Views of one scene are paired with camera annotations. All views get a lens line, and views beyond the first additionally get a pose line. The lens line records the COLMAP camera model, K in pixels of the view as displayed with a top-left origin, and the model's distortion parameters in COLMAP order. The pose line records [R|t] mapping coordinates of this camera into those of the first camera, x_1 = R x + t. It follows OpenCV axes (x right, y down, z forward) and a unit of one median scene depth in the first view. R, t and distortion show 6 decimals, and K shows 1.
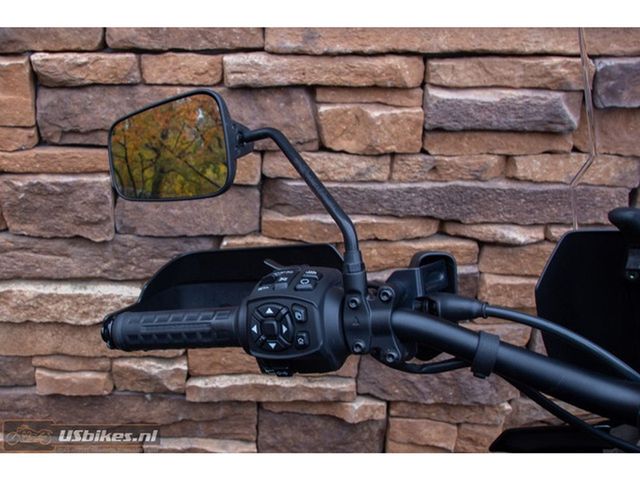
lens RADIAL K [[730.1, 0, 235.7], [0, 730.1, 240.4], [0, 0, 1]] dist [-0.042161, 0.000000]
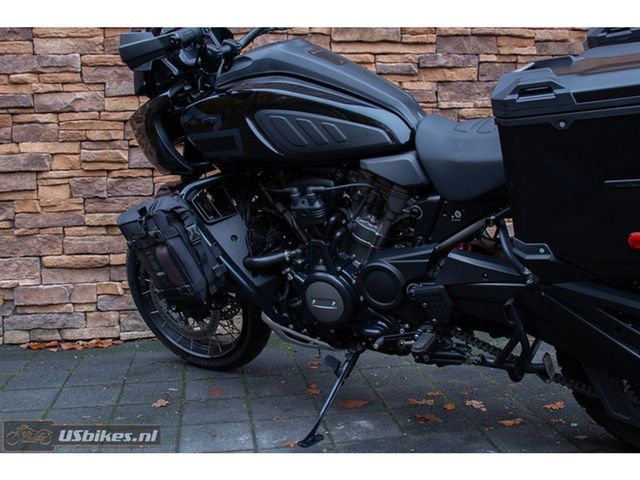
lens RADIAL K [[699.4, 0, 327.2], [0, 699.4, 198.6], [0, 0, 1]] dist [-0.097519, 0.000000]
pose [[0.979721, -0.028876, 0.198273, -0.674208], [0.093361, 0.941362, -0.324226, 1.507655], [-0.177284, 0.336162, 0.924968, -1.916177]]
